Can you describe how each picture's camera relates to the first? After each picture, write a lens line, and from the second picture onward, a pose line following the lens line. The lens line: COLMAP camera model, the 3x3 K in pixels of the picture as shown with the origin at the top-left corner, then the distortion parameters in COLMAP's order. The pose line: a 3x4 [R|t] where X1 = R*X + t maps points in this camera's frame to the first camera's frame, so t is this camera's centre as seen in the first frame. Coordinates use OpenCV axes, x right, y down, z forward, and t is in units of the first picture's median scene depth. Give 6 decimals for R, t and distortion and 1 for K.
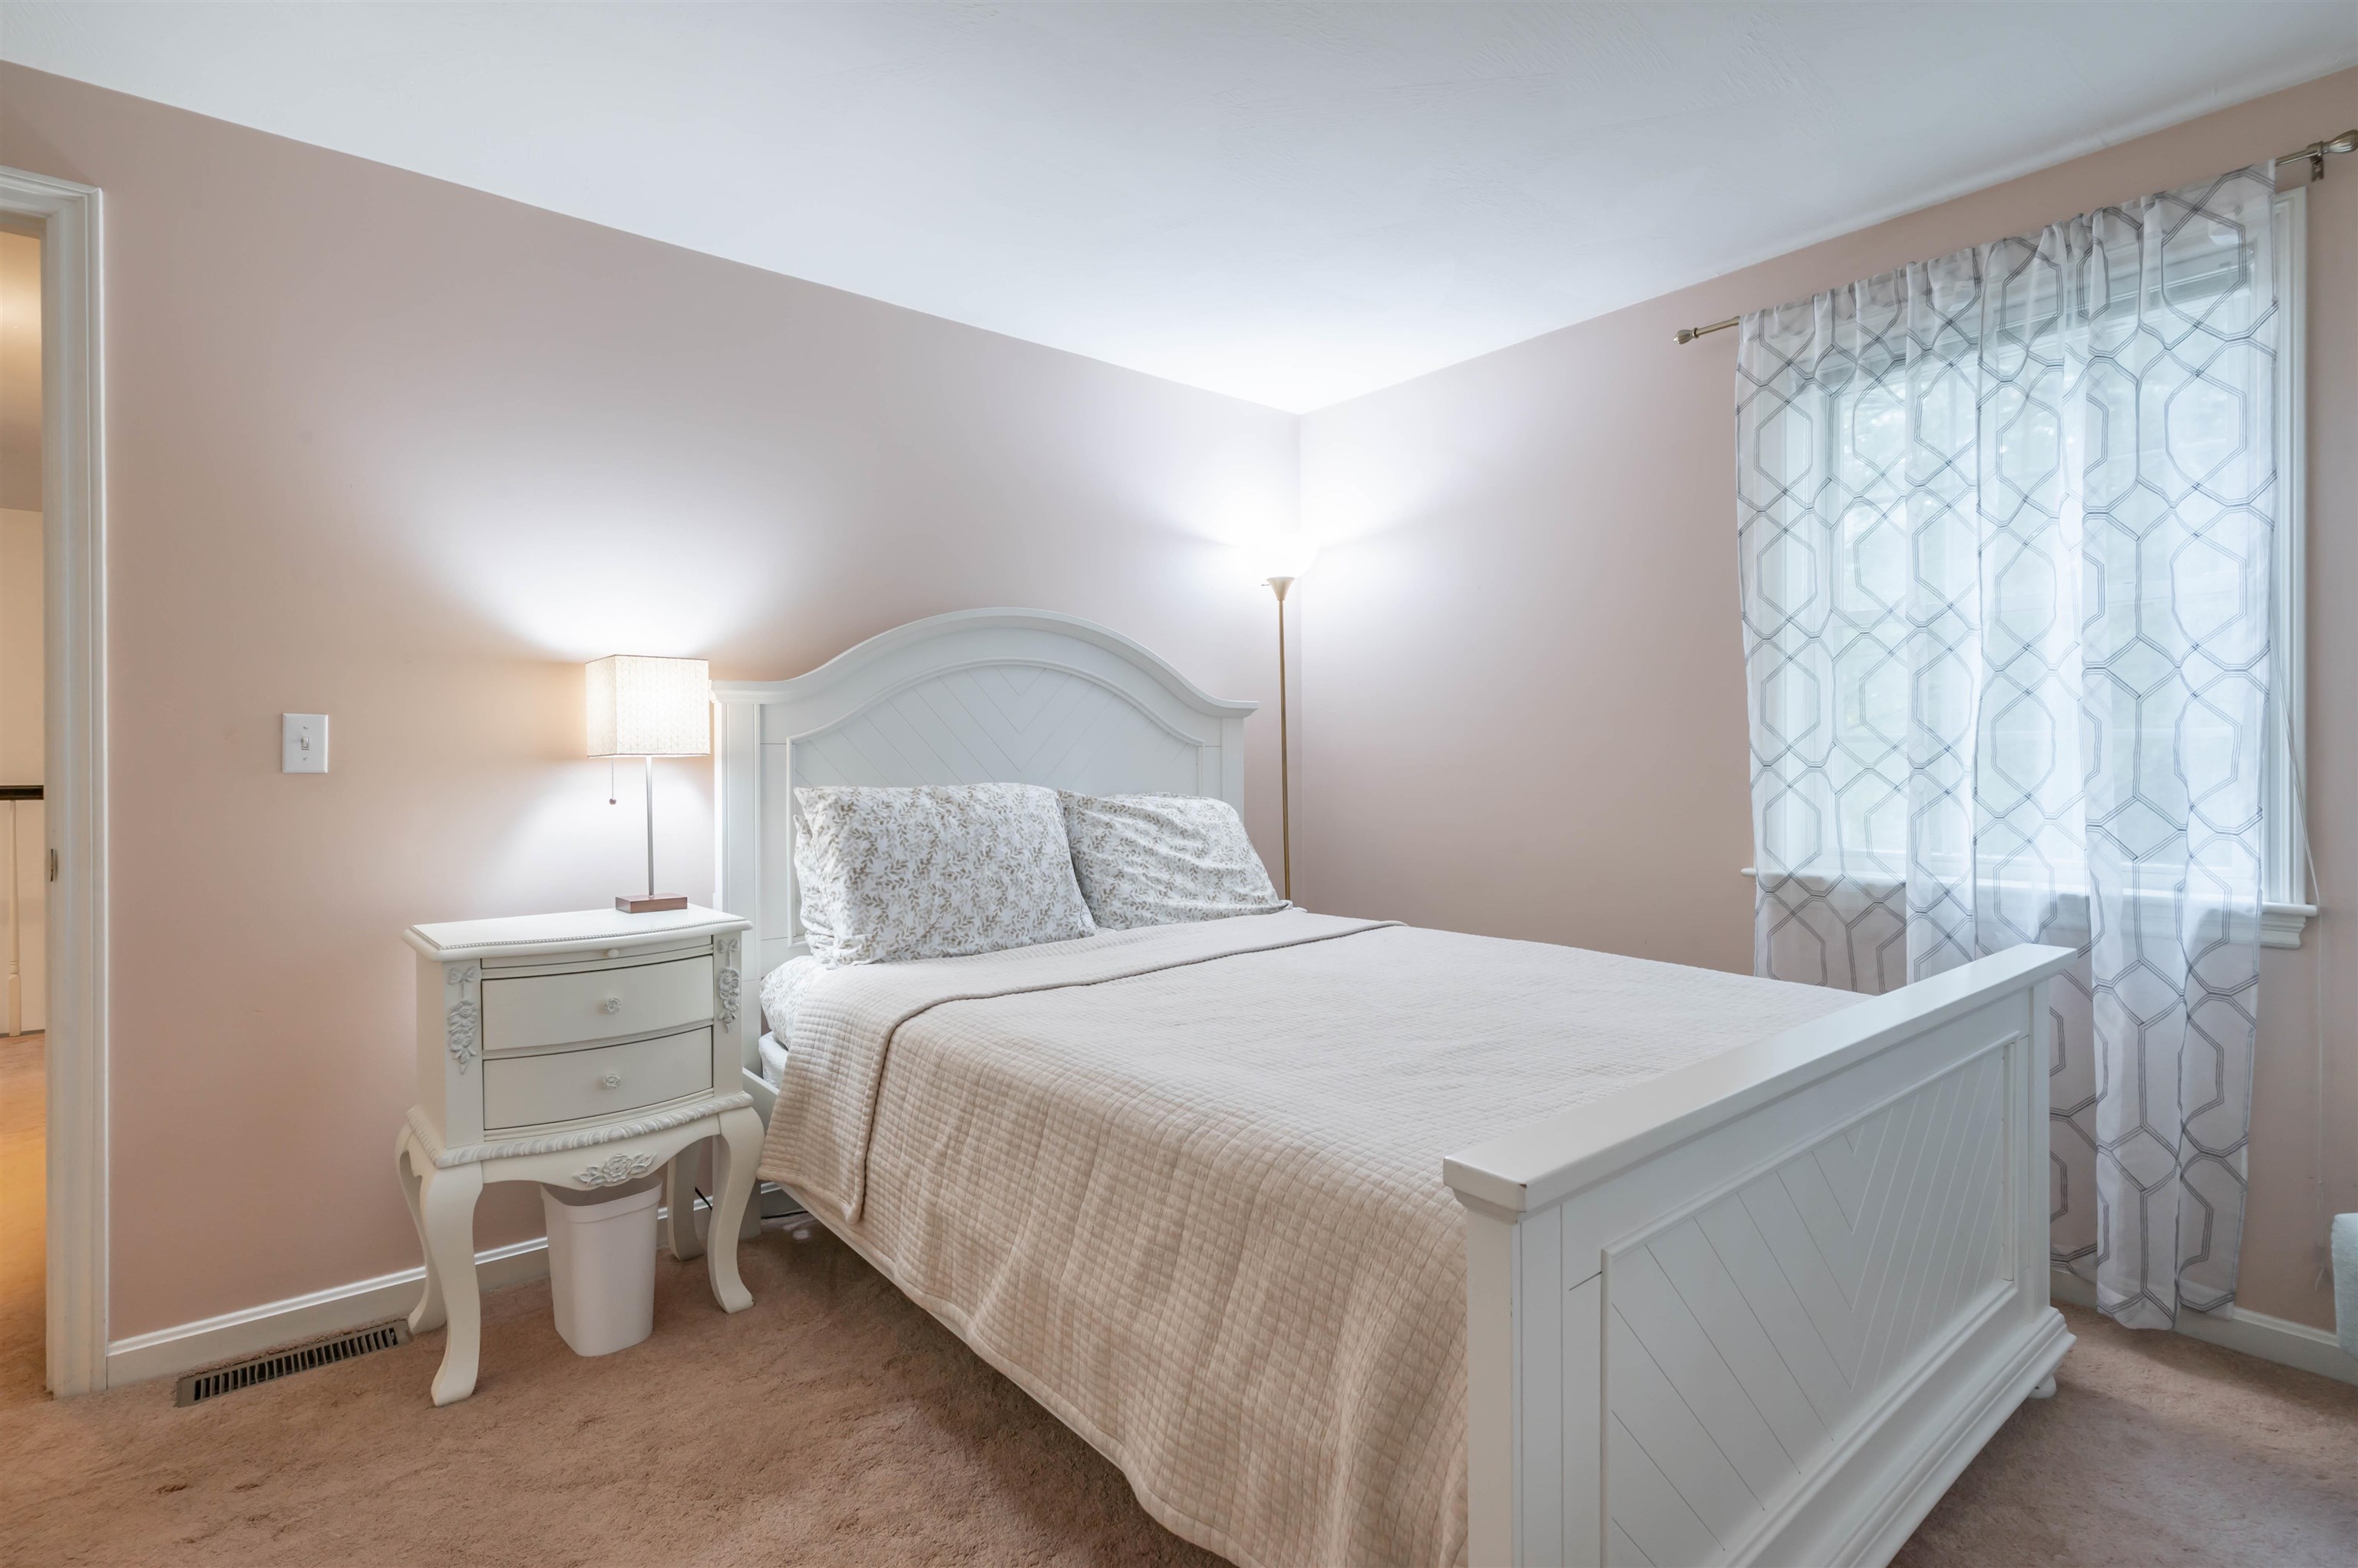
lens RADIAL K [[1184.2, 0, 1173.6], [0, 1184.2, 777.9], [0, 0, 1]] dist [-0.002566, 0.000221]
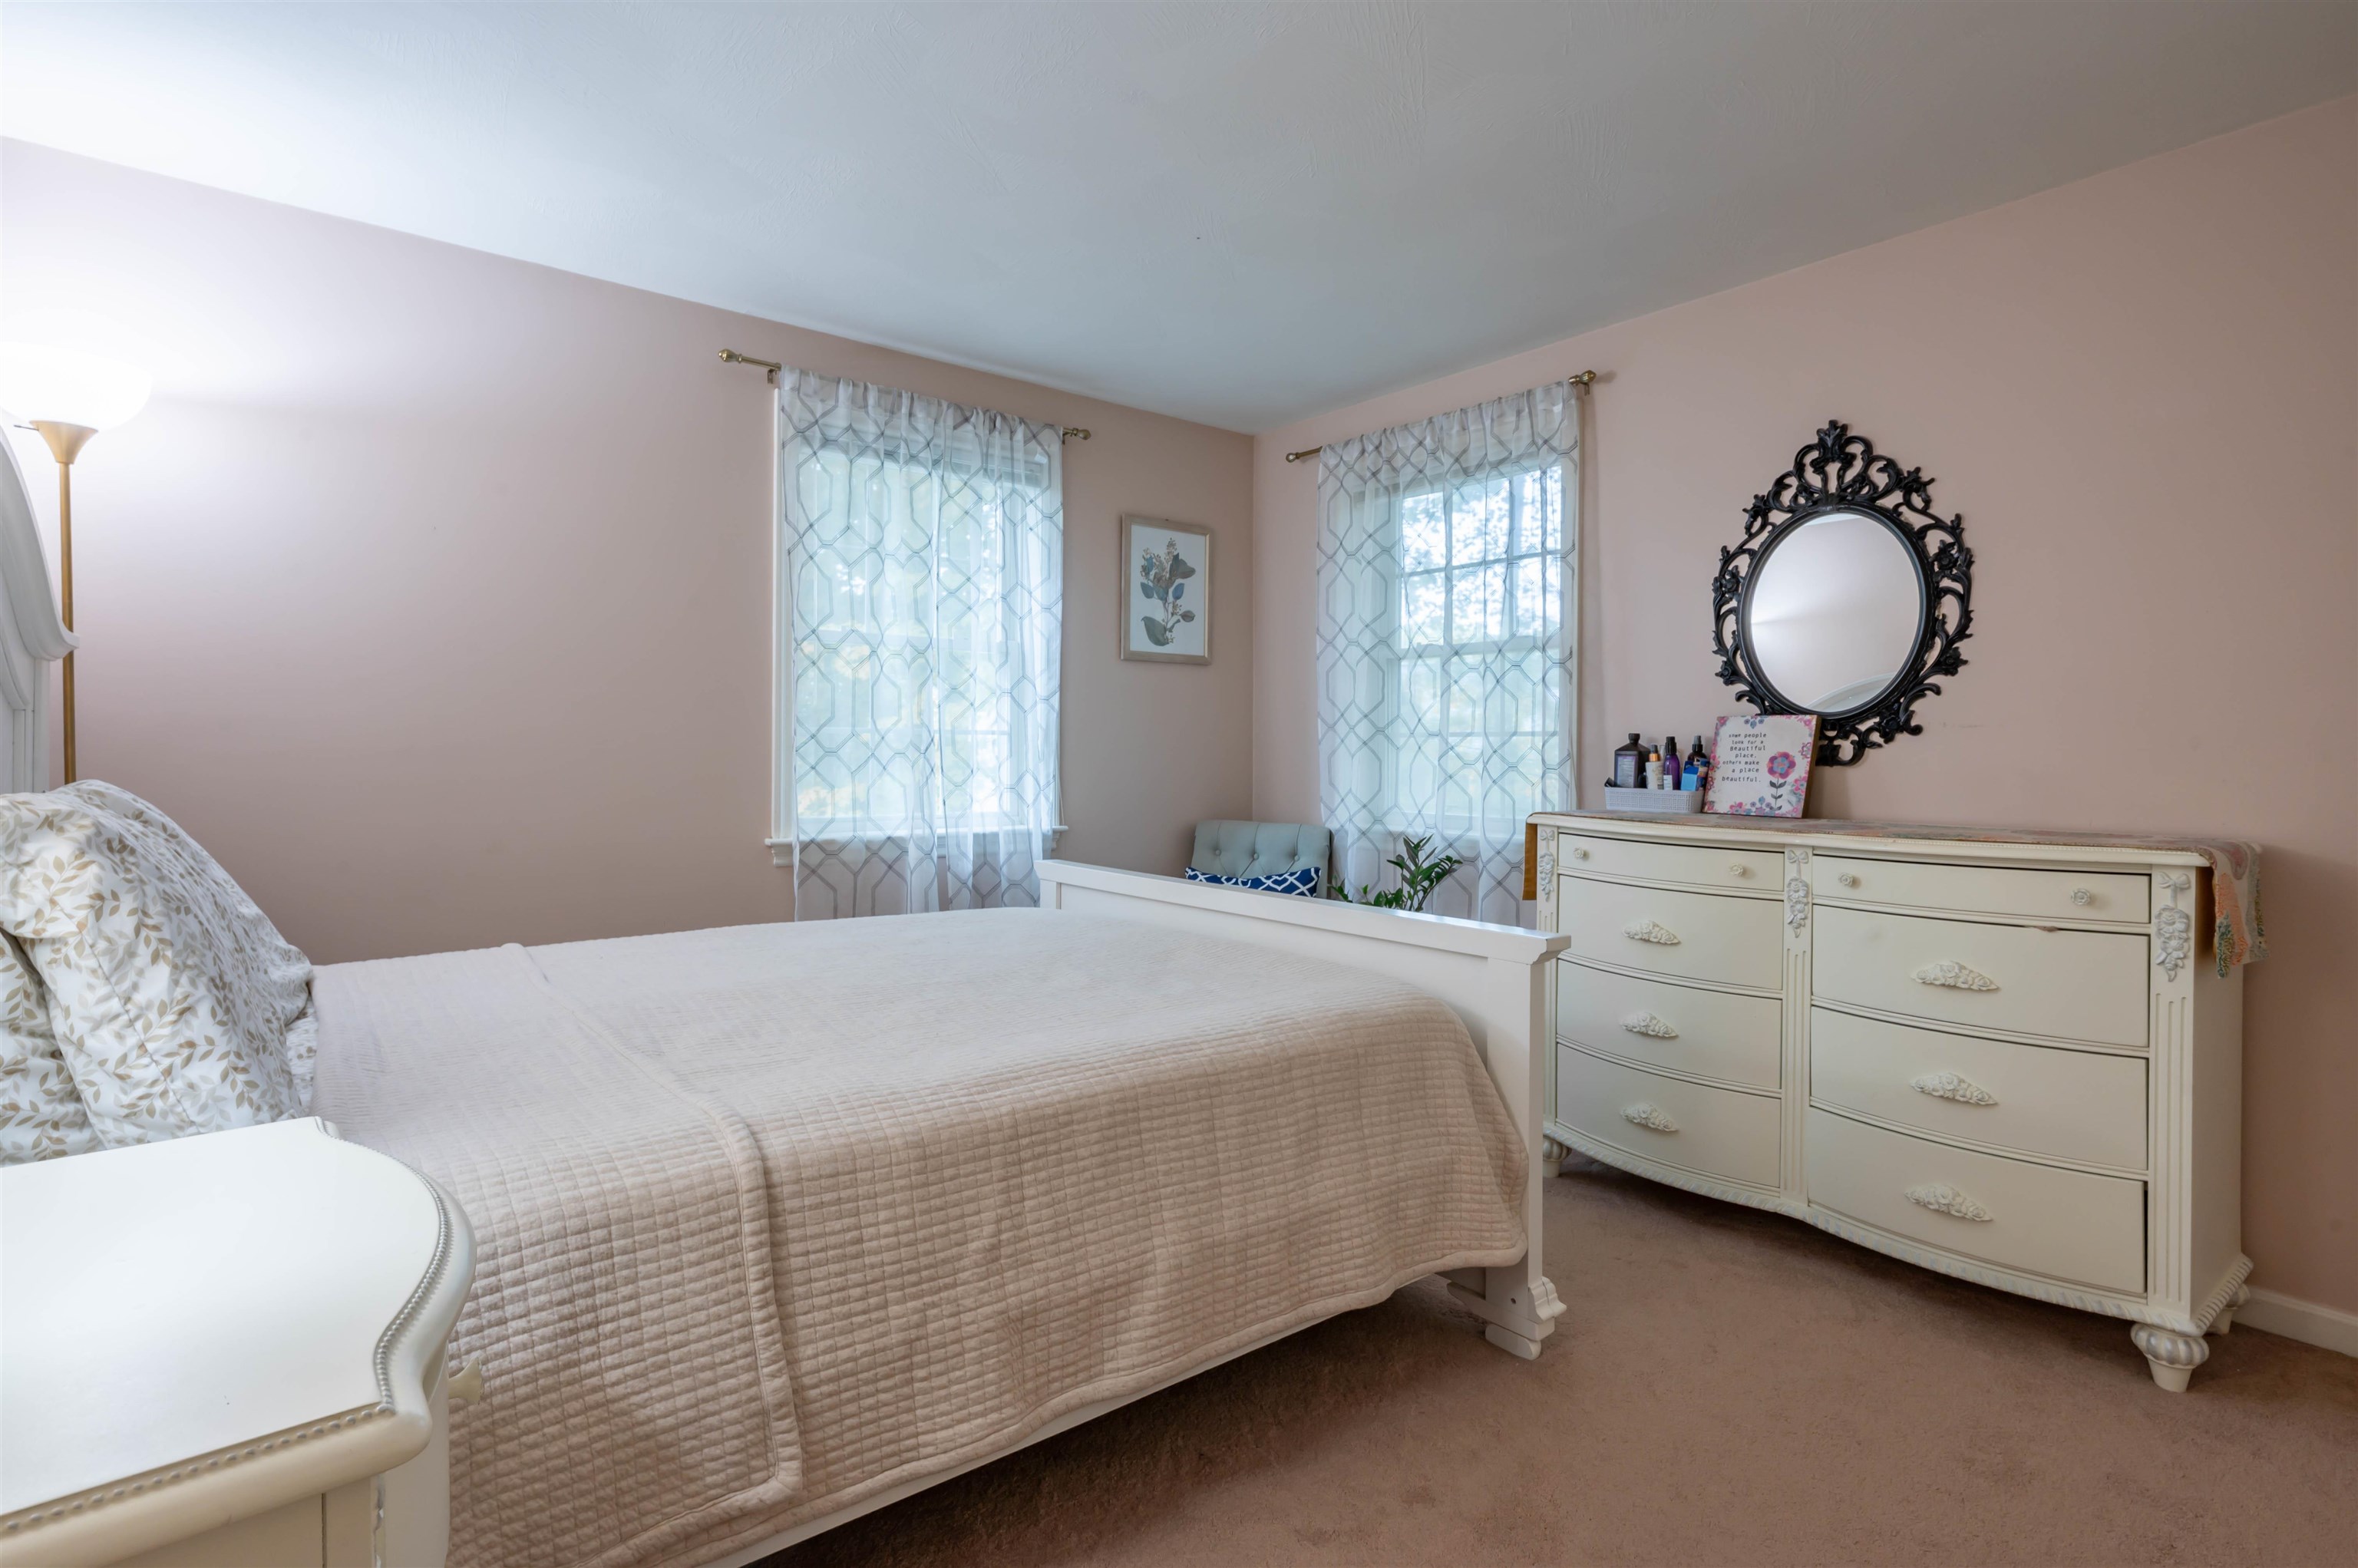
lens RADIAL K [[1184.2, 0, 1173.8], [0, 1184.2, 769.6], [0, 0, 1]] dist [-0.002566, 0.000221]
pose [[-0.019589, -0.013150, 0.999722, -0.742685], [0.002733, 0.999909, 0.013206, -0.006153], [-0.999804, 0.002991, -0.019551, 0.680708]]
